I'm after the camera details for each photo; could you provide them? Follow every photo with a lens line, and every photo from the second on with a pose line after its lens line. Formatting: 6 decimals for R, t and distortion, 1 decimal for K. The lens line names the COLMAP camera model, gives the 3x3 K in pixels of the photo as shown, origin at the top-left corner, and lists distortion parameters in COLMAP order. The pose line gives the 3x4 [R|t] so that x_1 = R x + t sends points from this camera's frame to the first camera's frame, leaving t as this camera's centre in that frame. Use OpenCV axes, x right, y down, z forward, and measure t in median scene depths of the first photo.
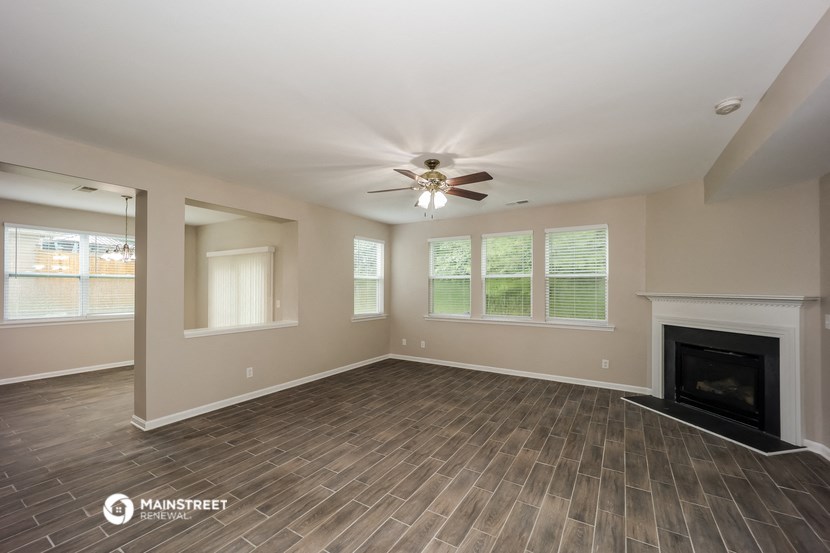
lens RADIAL K [[336.2, 0, 412.3], [0, 336.2, 284.8], [0, 0, 1]] dist [-0.000535, -0.000599]
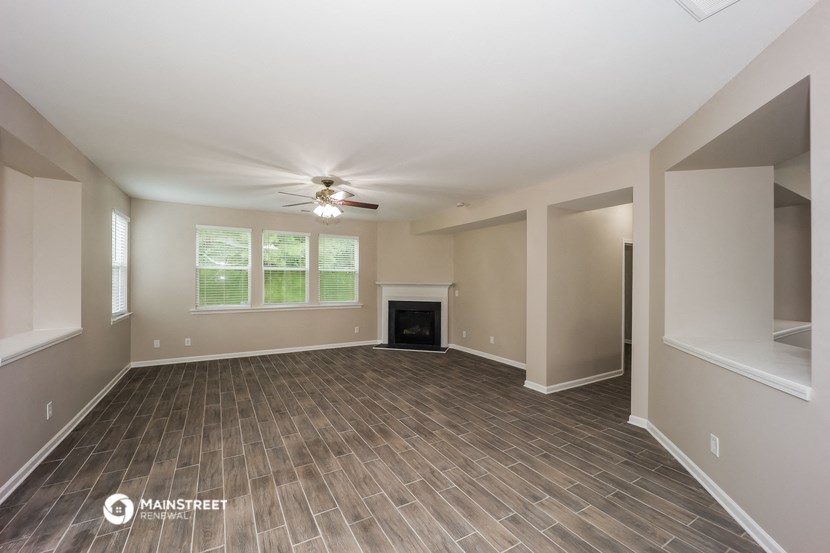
lens RADIAL K [[336.2, 0, 417.1], [0, 336.2, 278.1], [0, 0, 1]] dist [-0.000535, -0.000599]
pose [[0.458495, 0.005294, 0.888681, -0.936810], [-0.014193, 0.999898, 0.001366, -0.003685], [-0.888584, -0.013239, 0.458523, 0.106740]]
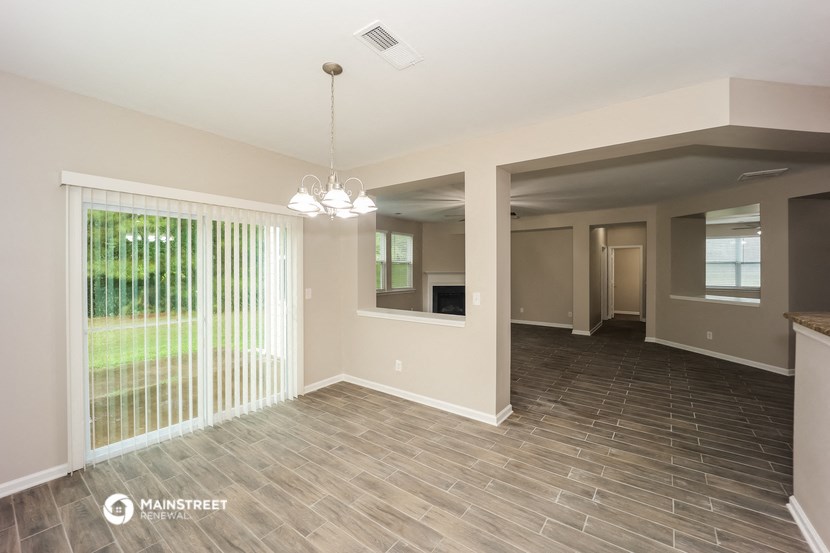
lens RADIAL K [[336.2, 0, 413.1], [0, 336.2, 270.6], [0, 0, 1]] dist [-0.000535, -0.000599]
pose [[0.080098, -0.009744, 0.996739, -1.826531], [-0.004860, 0.999937, 0.010166, -0.001363], [-0.996775, -0.005658, 0.080045, 1.219542]]
